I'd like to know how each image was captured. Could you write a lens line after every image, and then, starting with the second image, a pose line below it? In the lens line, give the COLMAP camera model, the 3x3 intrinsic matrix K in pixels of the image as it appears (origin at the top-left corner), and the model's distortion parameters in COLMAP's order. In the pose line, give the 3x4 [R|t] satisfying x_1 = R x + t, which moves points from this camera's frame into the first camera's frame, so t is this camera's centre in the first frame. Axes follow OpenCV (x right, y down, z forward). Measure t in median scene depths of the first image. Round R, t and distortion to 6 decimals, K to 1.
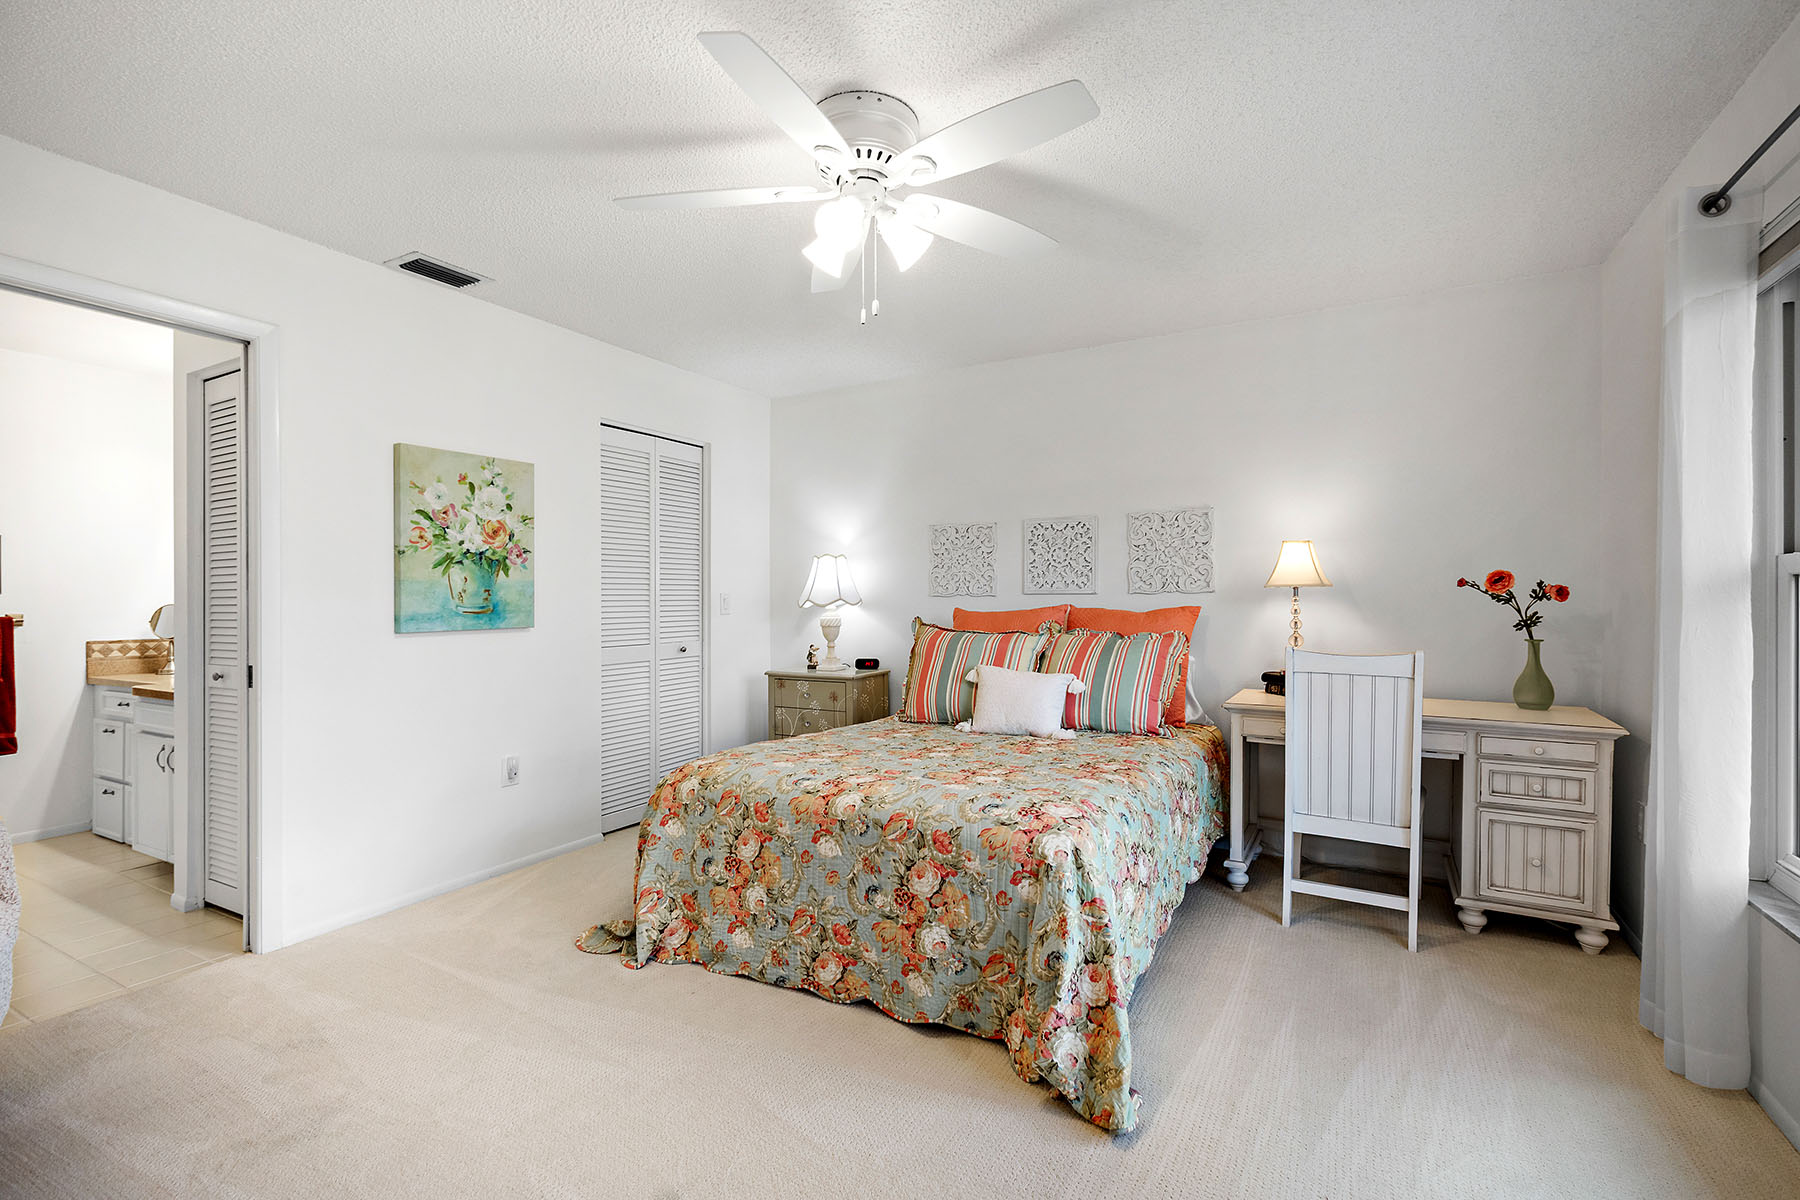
lens RADIAL K [[825.6, 0, 915.7], [0, 825.6, 599.9], [0, 0, 1]] dist [0.002541, -0.003629]
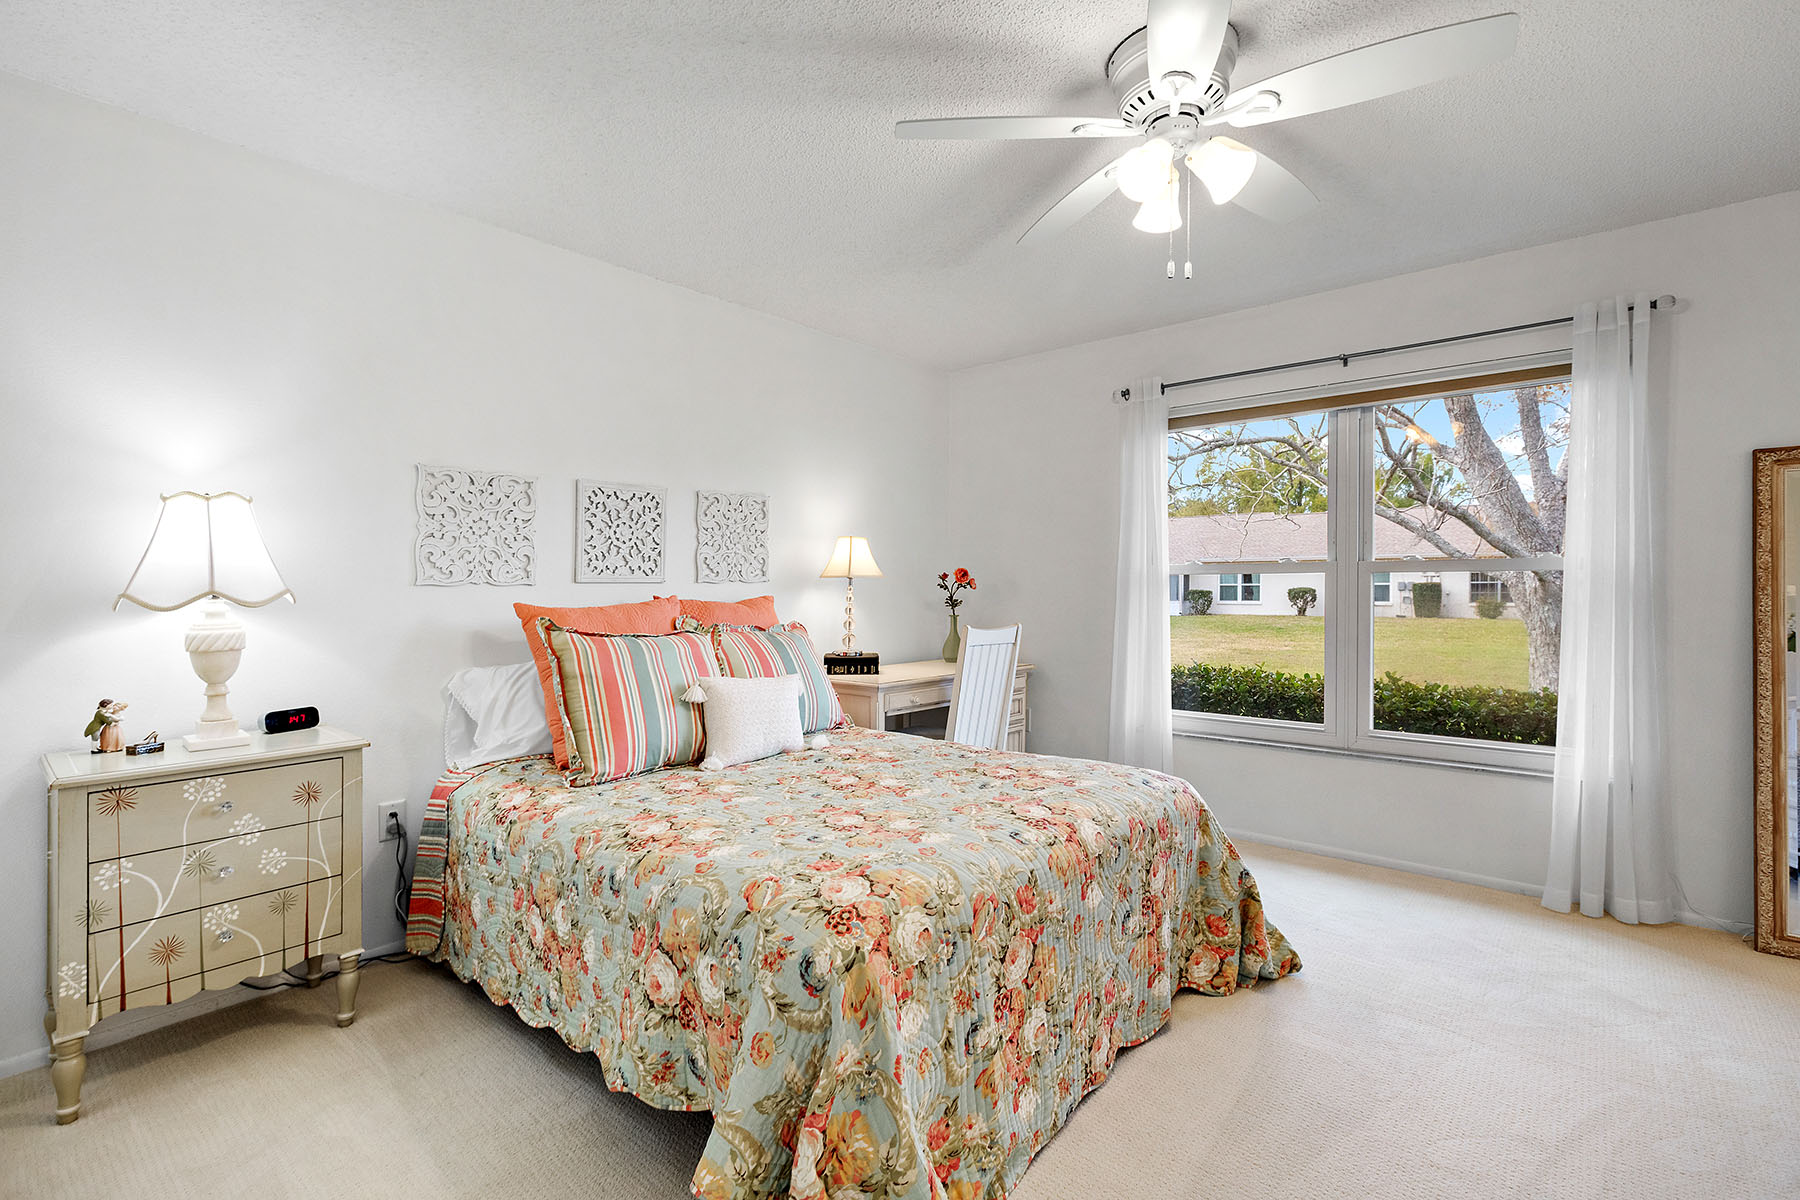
lens RADIAL K [[825.6, 0, 905.6], [0, 825.6, 593.3], [0, 0, 1]] dist [0.002541, -0.003629]
pose [[0.183258, -0.005247, 0.983051, -0.598549], [0.007982, 0.999961, 0.003849, 0.001952], [-0.983032, 0.007141, 0.183293, 0.669933]]
